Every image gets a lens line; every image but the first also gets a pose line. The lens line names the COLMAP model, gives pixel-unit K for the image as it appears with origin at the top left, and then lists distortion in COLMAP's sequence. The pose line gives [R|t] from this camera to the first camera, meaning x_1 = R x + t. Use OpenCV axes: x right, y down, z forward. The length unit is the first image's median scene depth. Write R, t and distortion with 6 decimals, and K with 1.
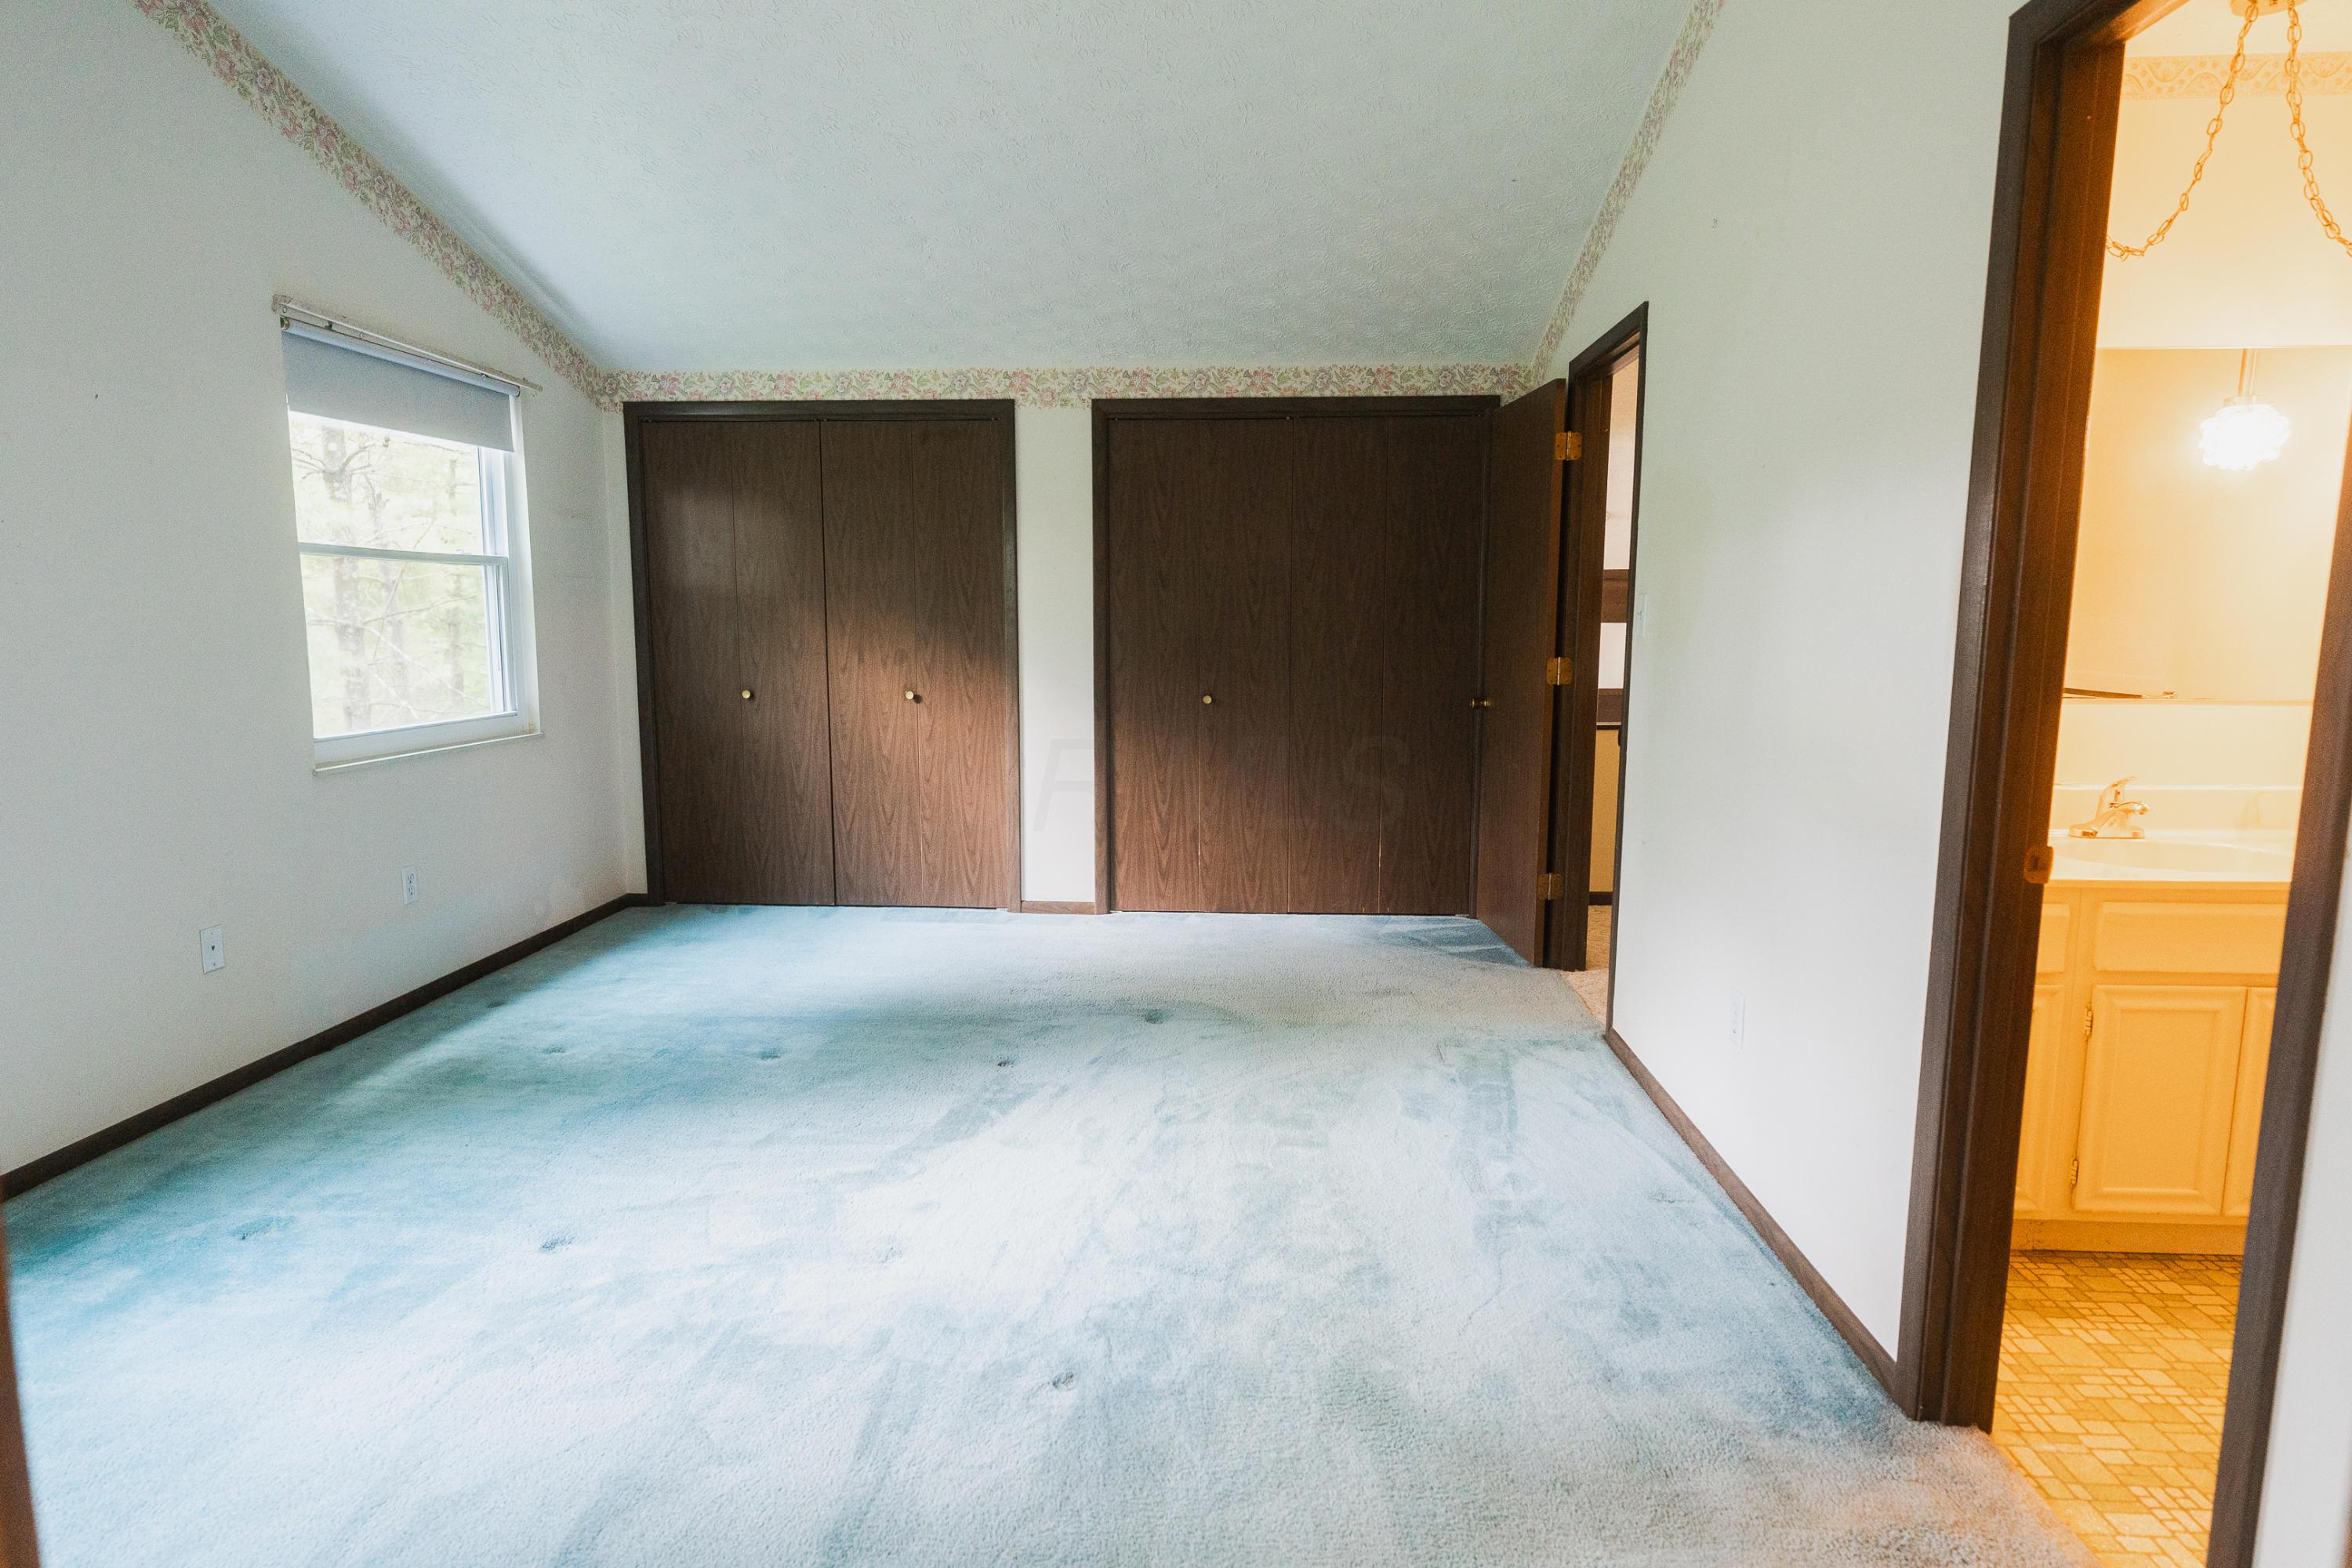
lens RADIAL K [[1350.2, 0, 1182.1], [0, 1350.2, 799.0], [0, 0, 1]] dist [0.001415, 0.000310]
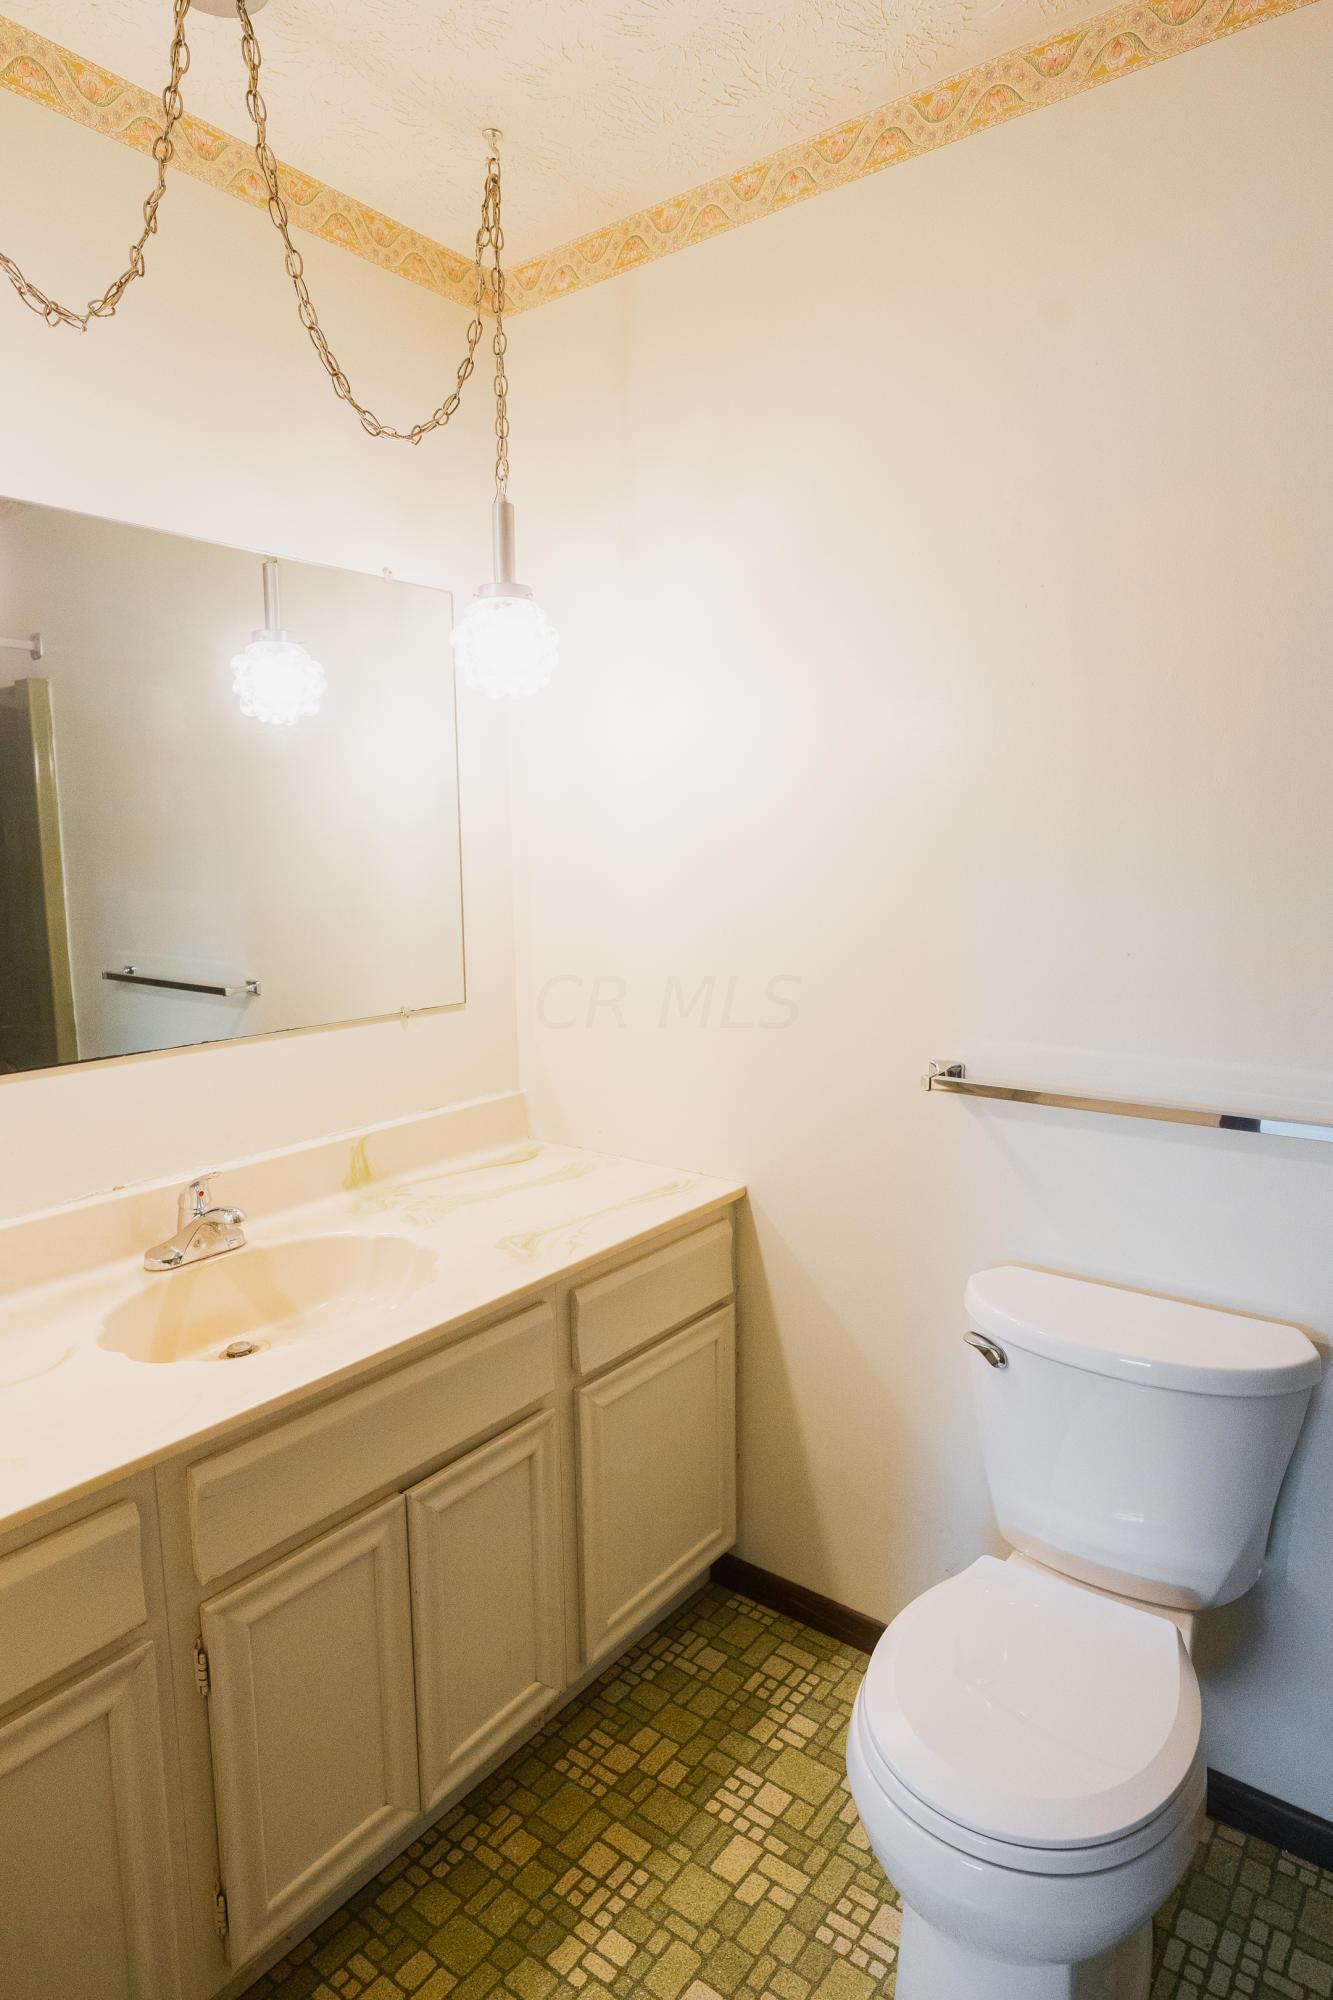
lens RADIAL K [[1148.1, 0, 666.5], [0, 1148.1, 1000.0], [0, 0, 1]] dist [0.001415, 0.000310]
pose [[0.566515, -0.125319, 0.814466, 0.416641], [0.127068, 0.989832, 0.063917, -0.118981], [-0.814195, 0.067283, 0.576679, 0.535154]]
